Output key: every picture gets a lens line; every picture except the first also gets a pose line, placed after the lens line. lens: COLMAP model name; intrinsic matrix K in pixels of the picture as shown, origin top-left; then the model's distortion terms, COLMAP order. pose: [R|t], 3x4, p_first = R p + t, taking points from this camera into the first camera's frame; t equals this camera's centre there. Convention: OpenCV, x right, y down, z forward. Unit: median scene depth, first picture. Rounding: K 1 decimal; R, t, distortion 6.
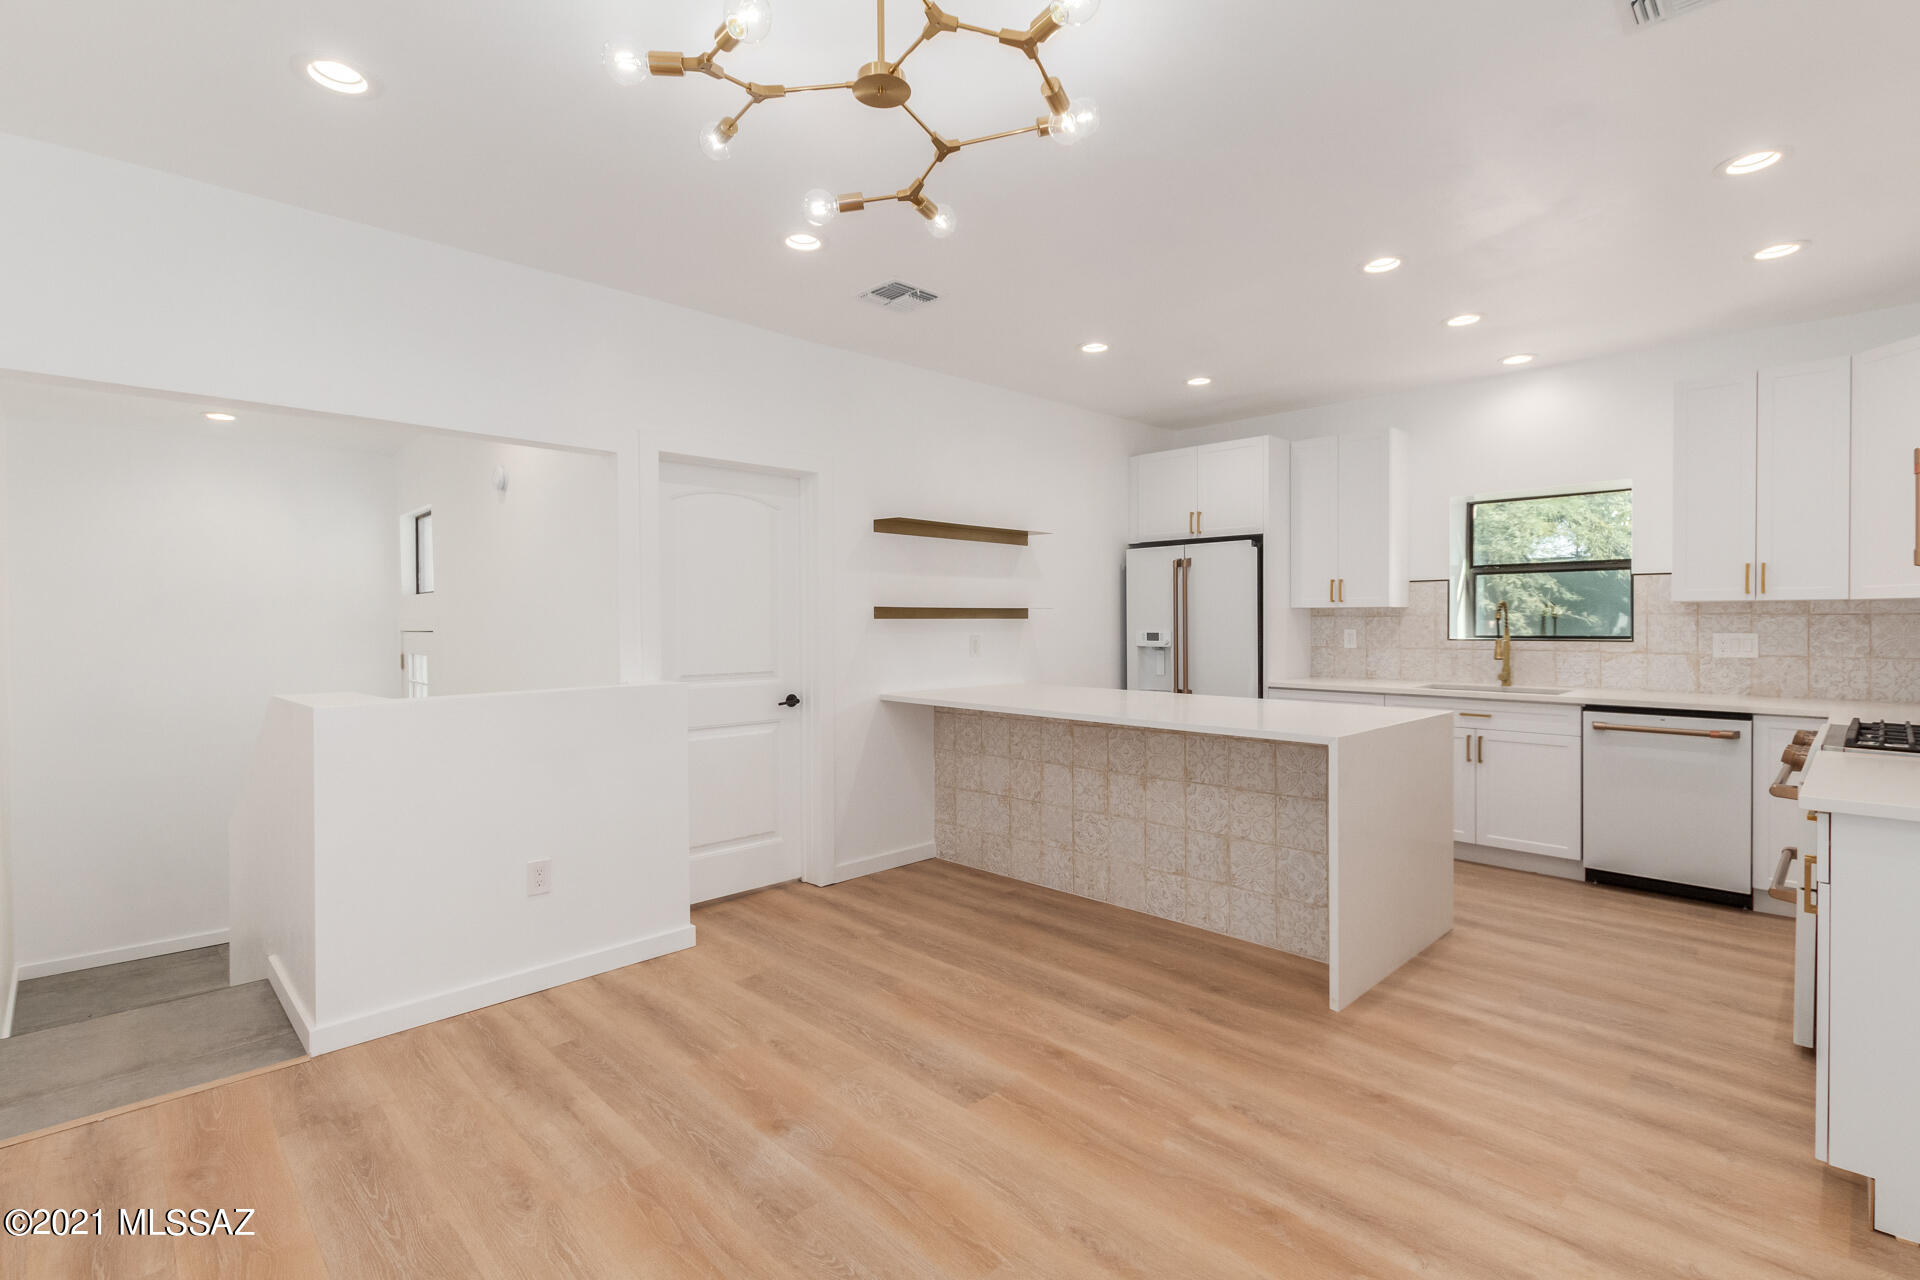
lens RADIAL K [[882.8, 0, 961.4], [0, 882.8, 632.4], [0, 0, 1]] dist [-0.000011, -0.001201]
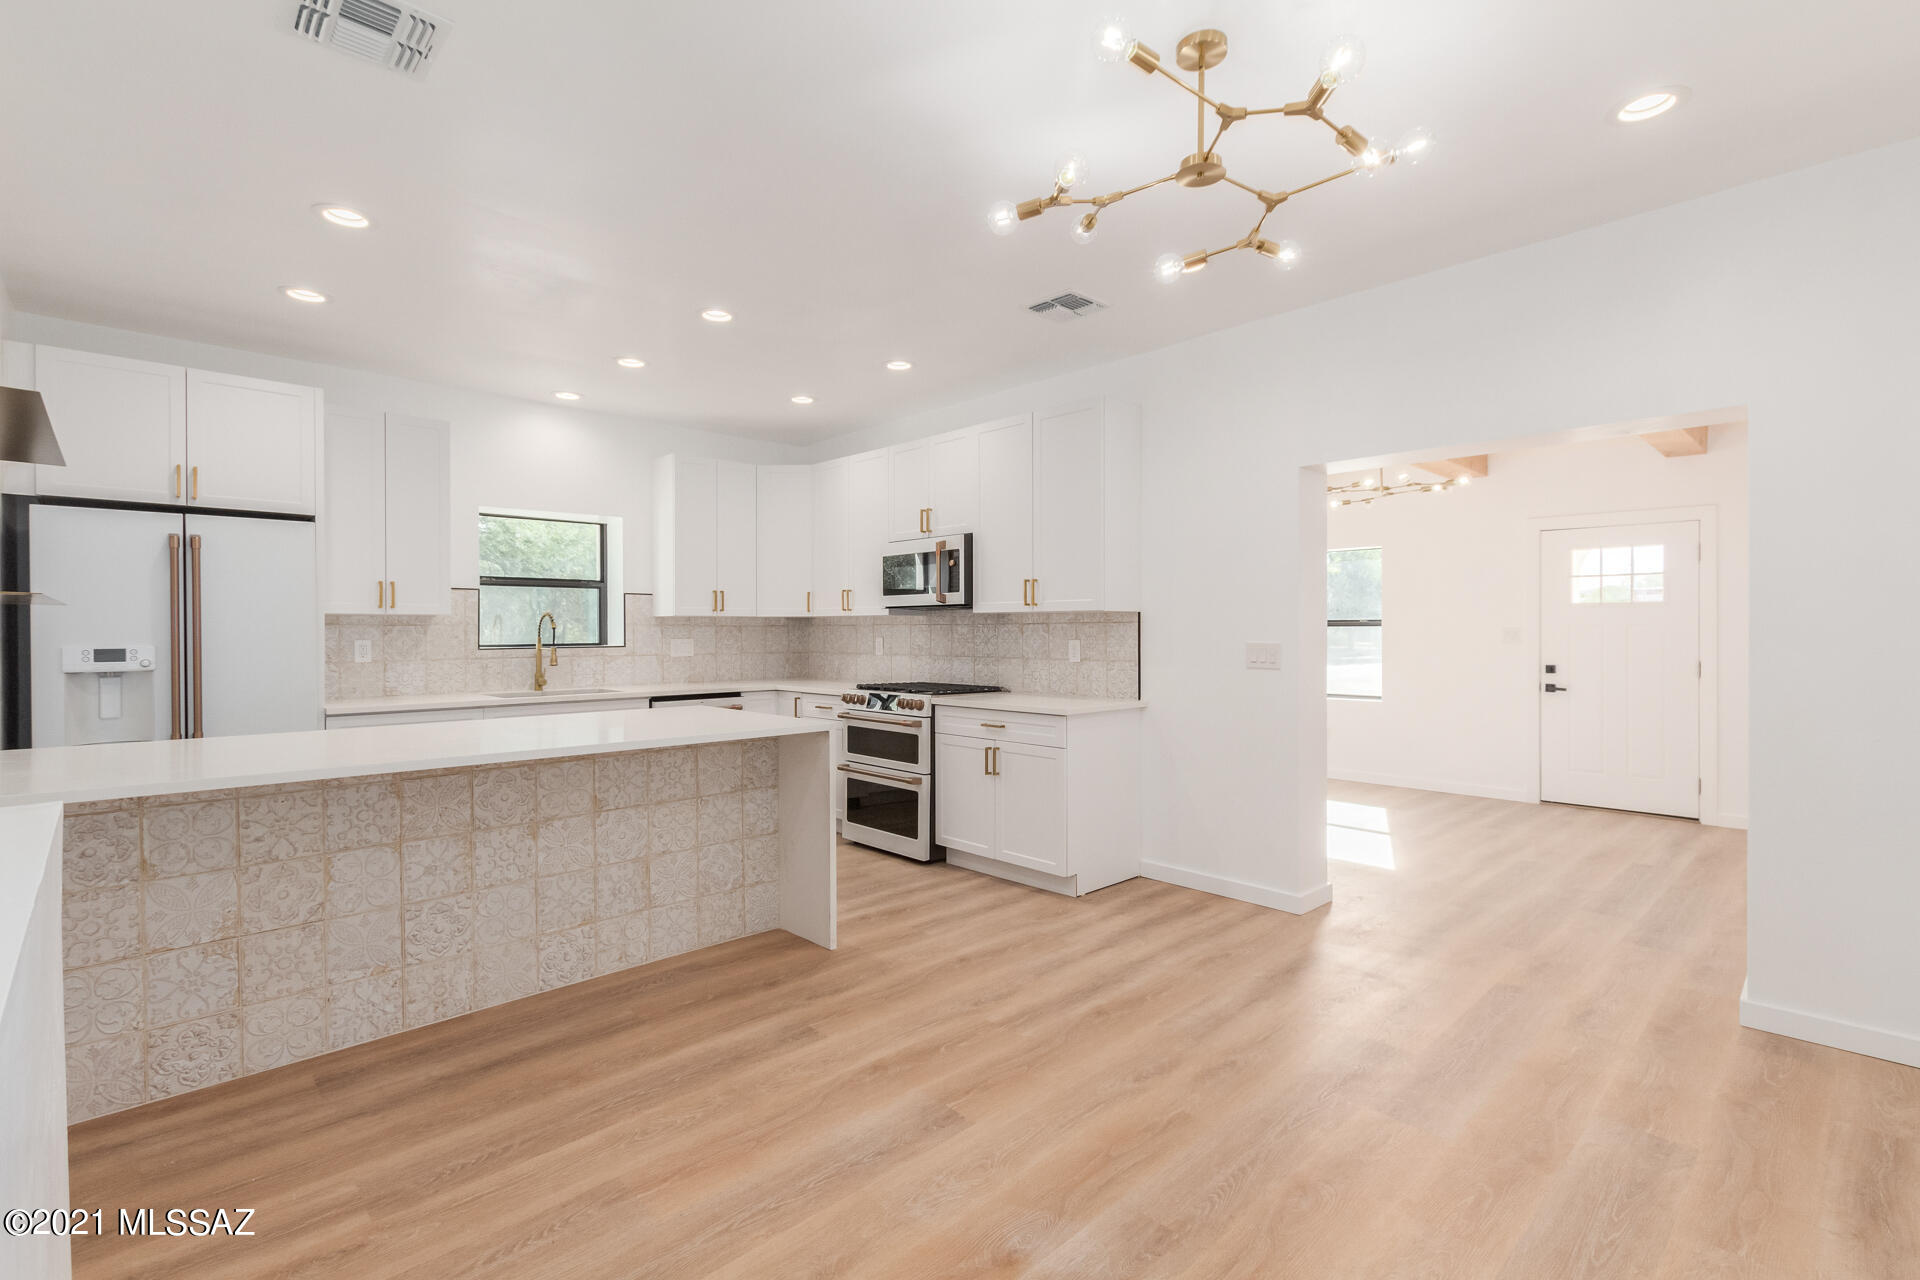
lens RADIAL K [[882.8, 0, 963.8], [0, 882.8, 638.1], [0, 0, 1]] dist [-0.000011, -0.001201]
pose [[0.003771, -0.005809, 0.999976, -0.614749], [0.016410, 0.999849, 0.005746, -0.001516], [-0.999858, 0.016388, 0.003866, 0.635614]]
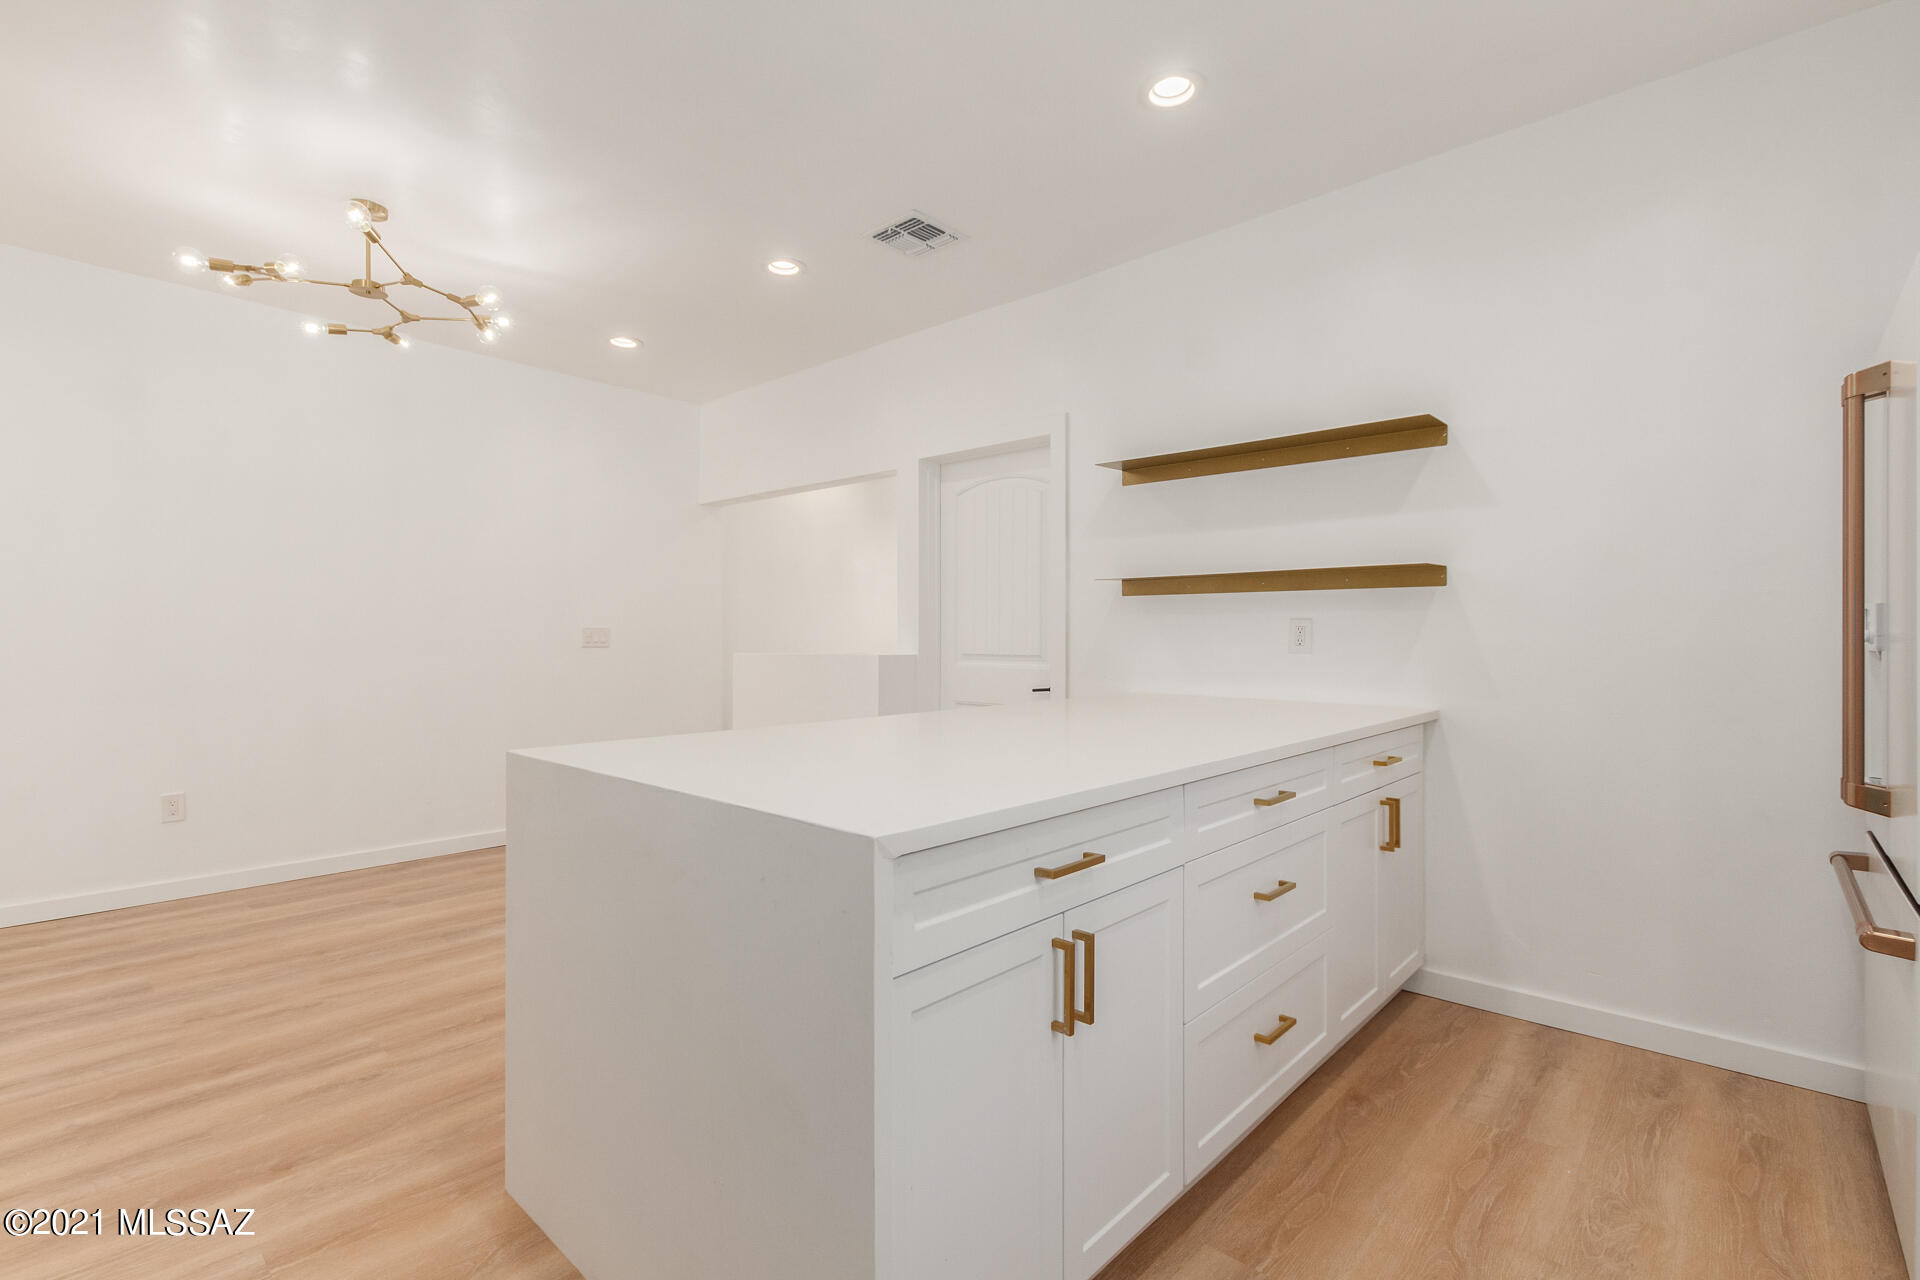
lens RADIAL K [[882.8, 0, 958.4], [0, 882.8, 634.5], [0, 0, 1]] dist [-0.000011, -0.001201]
pose [[0.056482, 0.005062, -0.998391, 0.834549], [-0.017149, 0.999845, 0.004099, 0.023067], [0.998256, 0.016890, 0.056560, 0.999676]]
